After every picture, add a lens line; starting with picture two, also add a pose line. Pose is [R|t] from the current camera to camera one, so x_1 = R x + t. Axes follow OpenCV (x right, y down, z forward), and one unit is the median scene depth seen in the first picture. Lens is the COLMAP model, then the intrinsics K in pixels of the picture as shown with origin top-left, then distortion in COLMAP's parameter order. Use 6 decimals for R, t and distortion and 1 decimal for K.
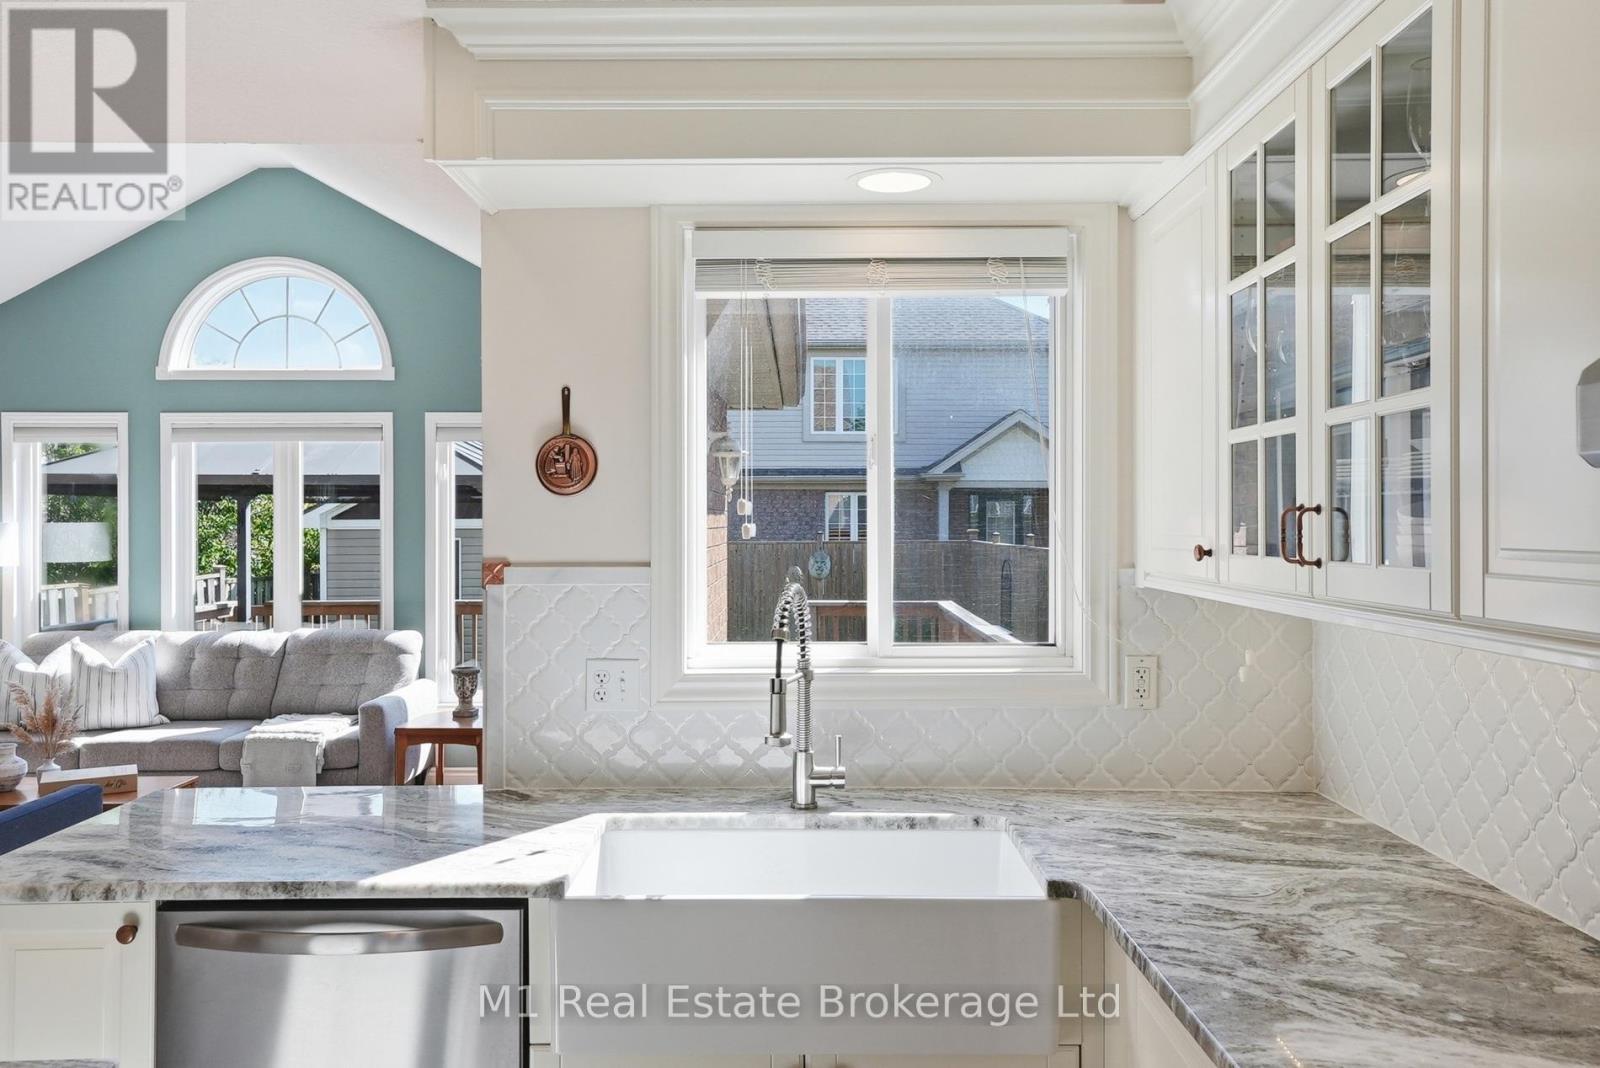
lens RADIAL K [[1210.6, 0, 800.0], [0, 1210.6, 534.0], [0, 0, 1]] dist [0.022291, -0.000117]
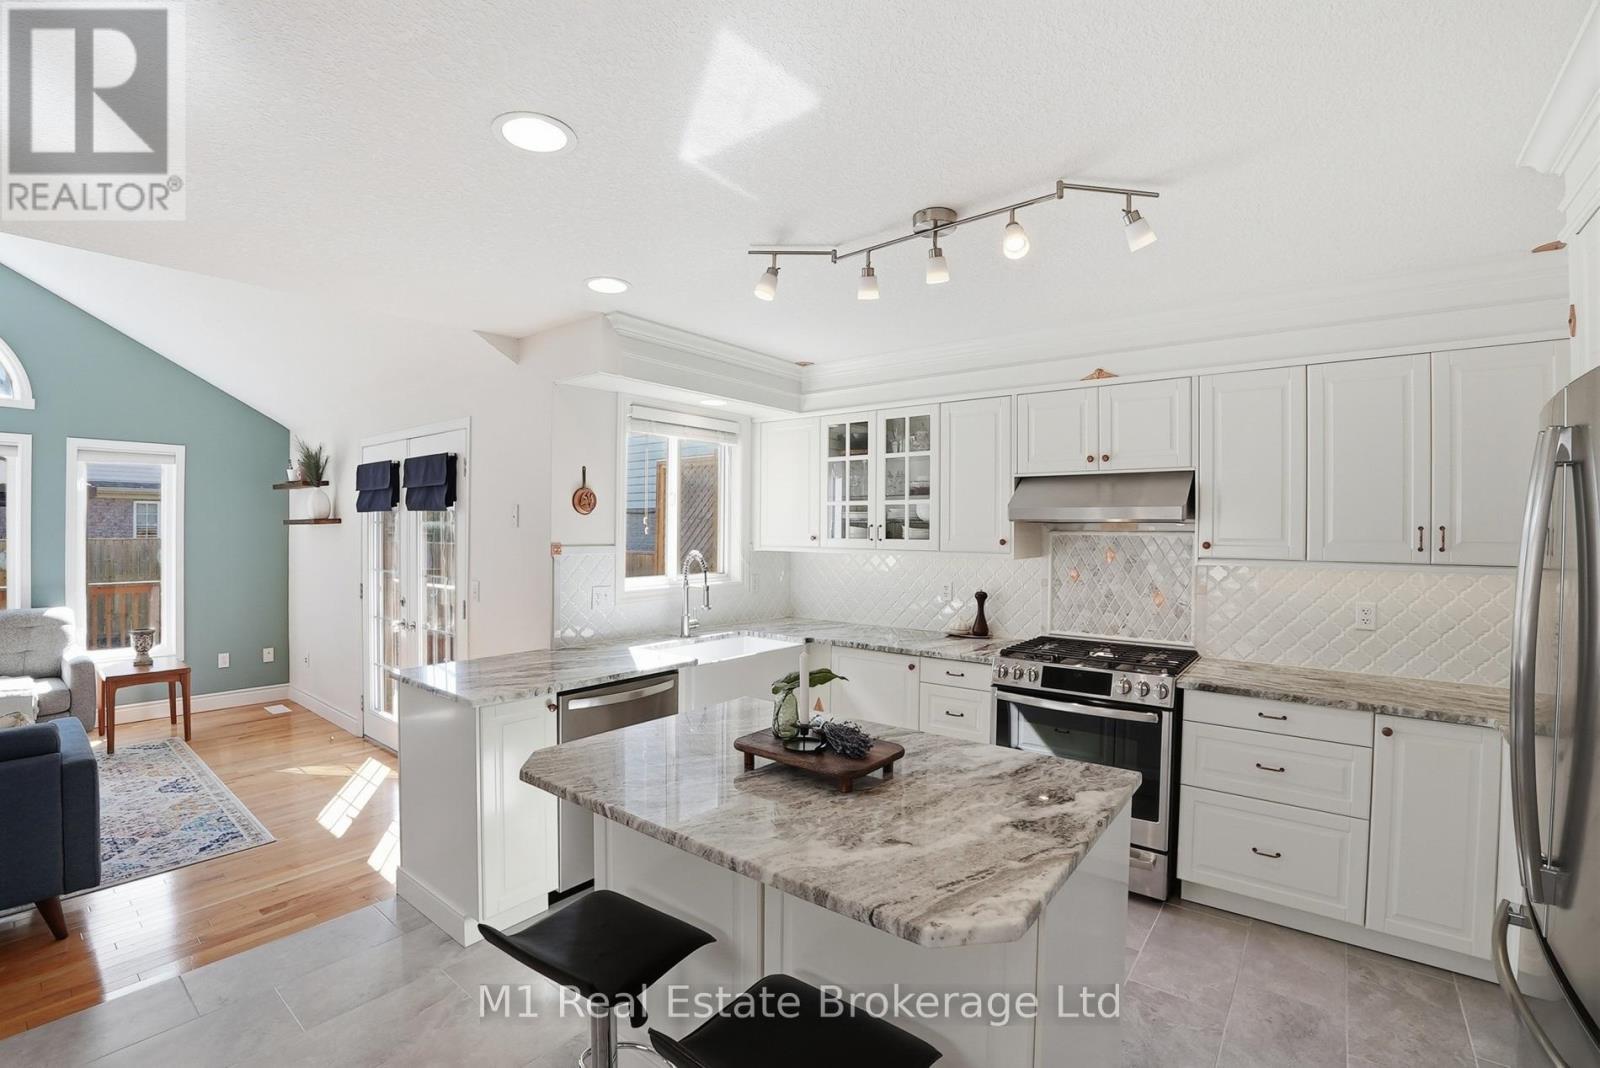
lens RADIAL K [[708.3, 0, 800.0], [0, 708.3, 534.0], [0, 0, 1]] dist [-0.075160, 0.022285]
pose [[0.619435, -0.000125, 0.785048, -0.961853], [-0.000479, 1.000000, 0.000538, 0.003629], [-0.785048, -0.000709, 0.619435, -0.120665]]
